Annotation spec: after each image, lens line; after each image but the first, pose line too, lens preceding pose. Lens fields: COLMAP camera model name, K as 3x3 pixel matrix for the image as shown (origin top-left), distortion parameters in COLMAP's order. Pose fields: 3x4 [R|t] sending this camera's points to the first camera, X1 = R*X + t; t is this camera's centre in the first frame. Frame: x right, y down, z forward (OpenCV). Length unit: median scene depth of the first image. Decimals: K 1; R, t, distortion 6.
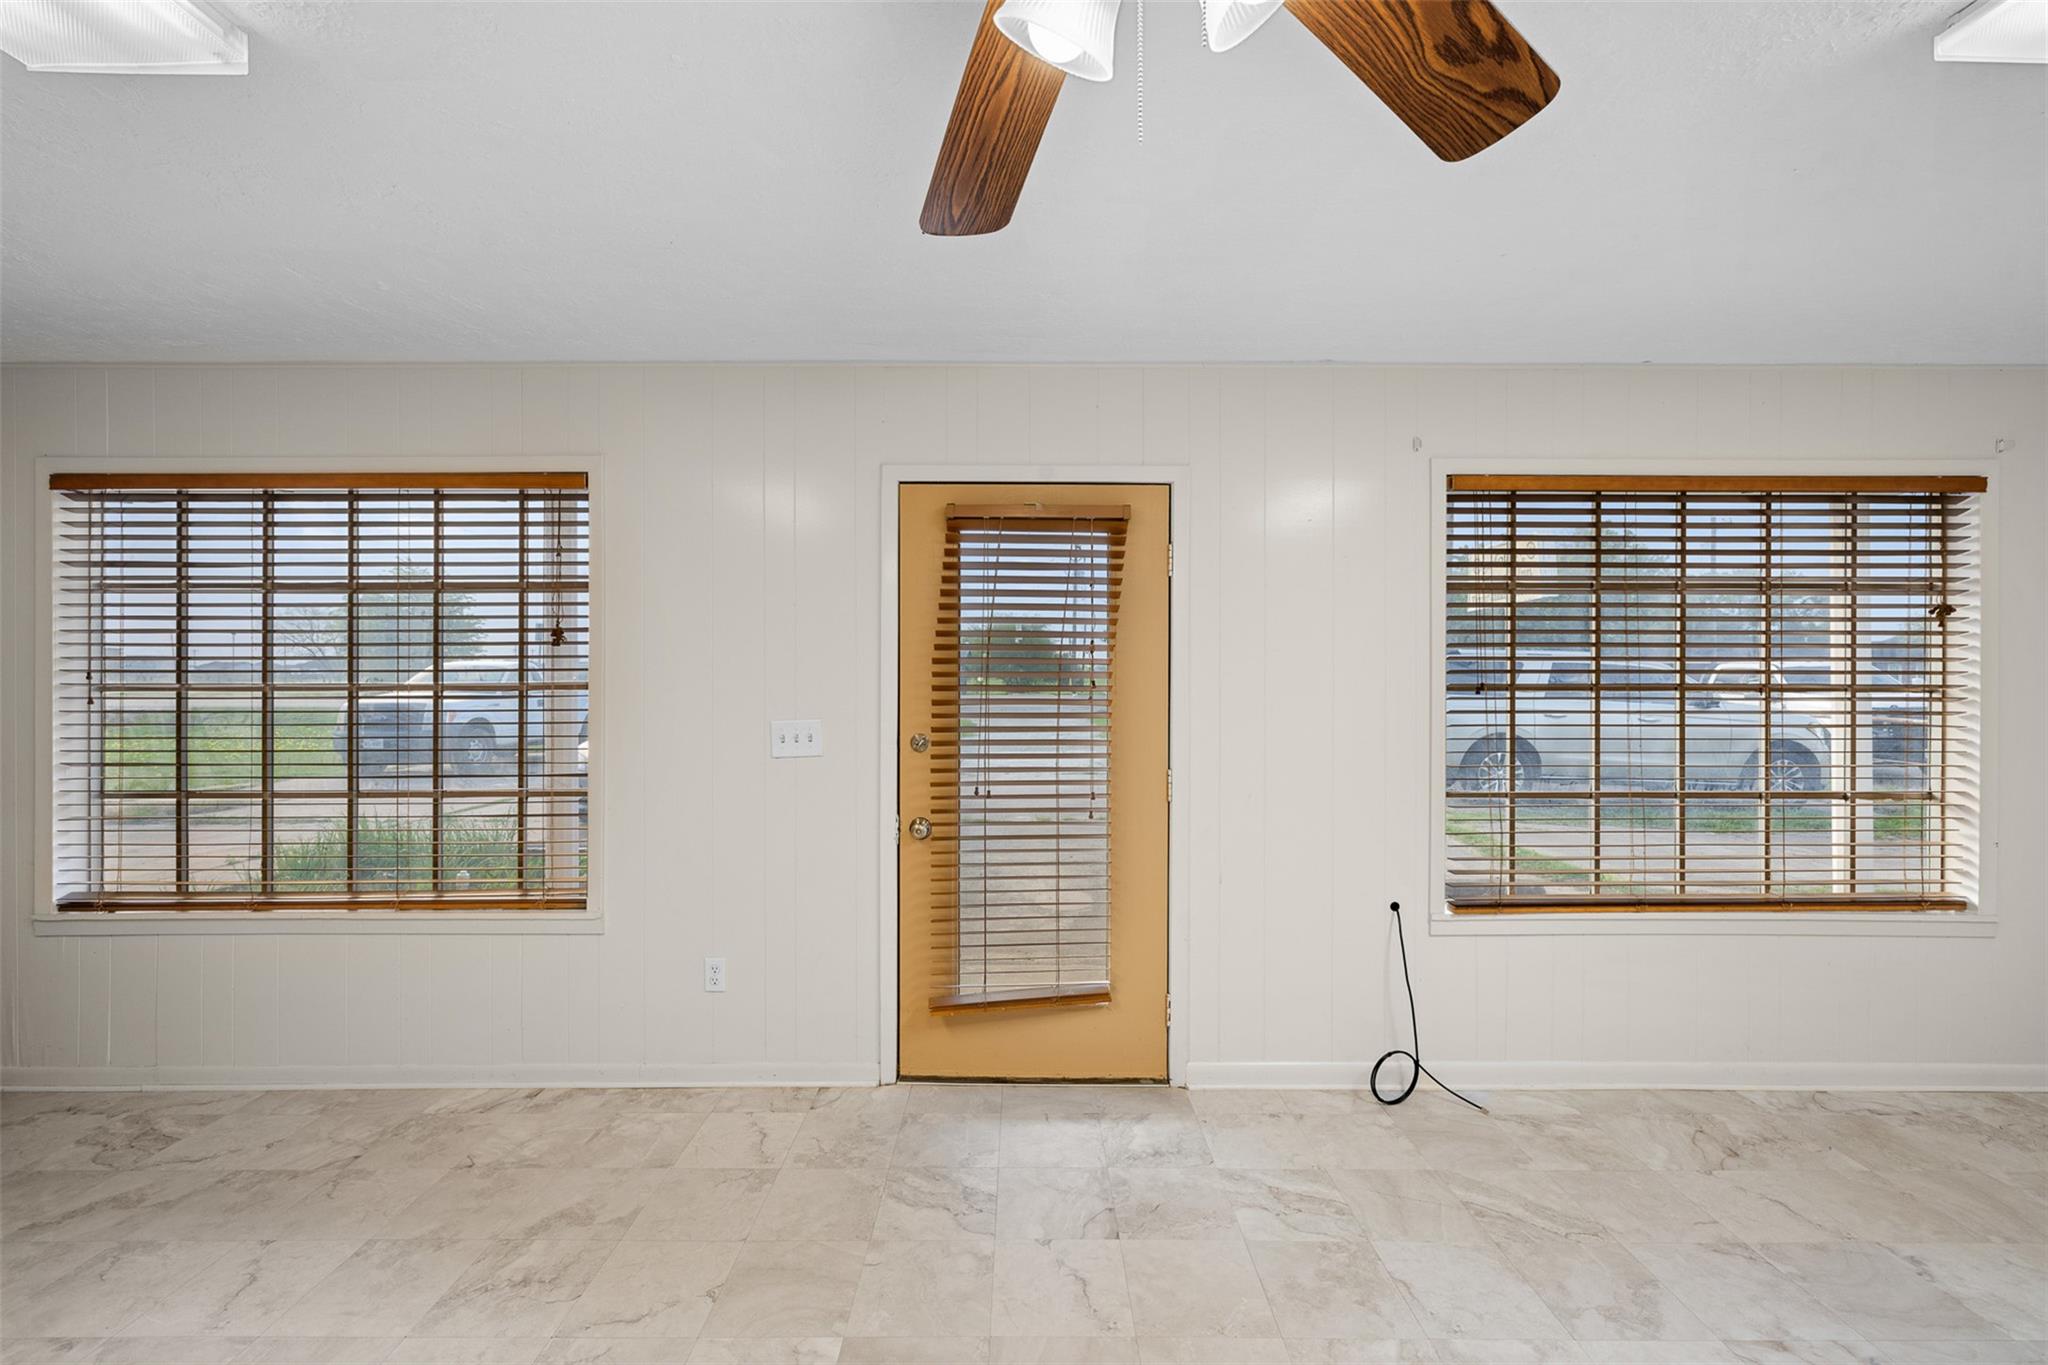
lens RADIAL K [[853.8, 0, 1023.6], [0, 853.8, 678.7], [0, 0, 1]] dist [-0.001232, -0.000325]
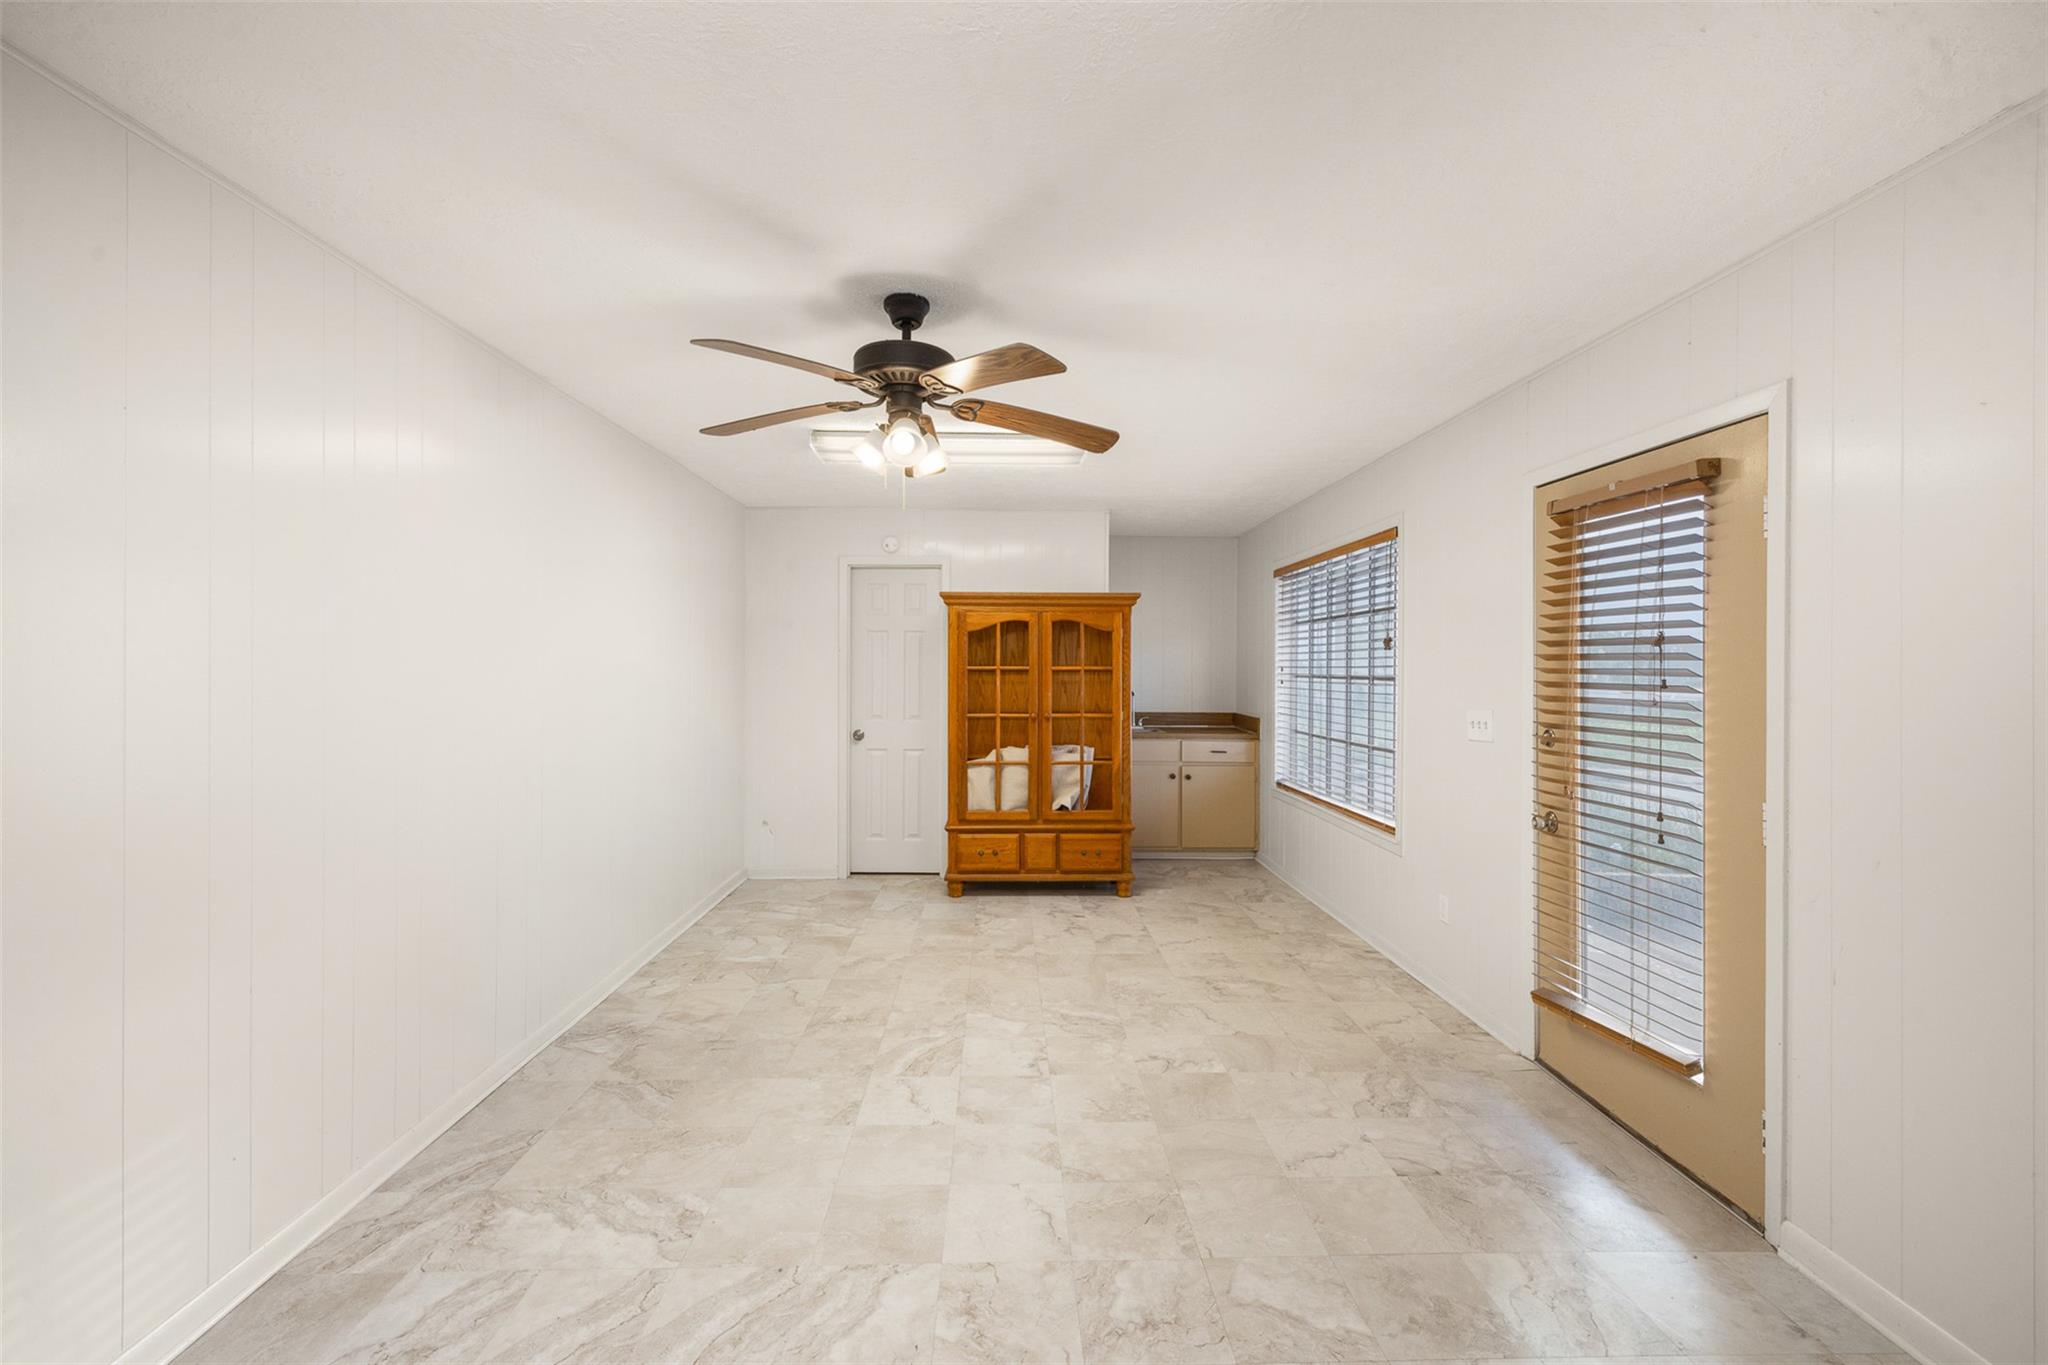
lens RADIAL K [[853.8, 0, 1021.2], [0, 853.8, 672.7], [0, 0, 1]] dist [-0.001232, -0.000325]
pose [[0.024758, 0.006419, -0.999673, 1.027407], [-0.009040, 0.999940, 0.006197, -0.003125], [0.999653, 0.008884, 0.024814, 0.402298]]
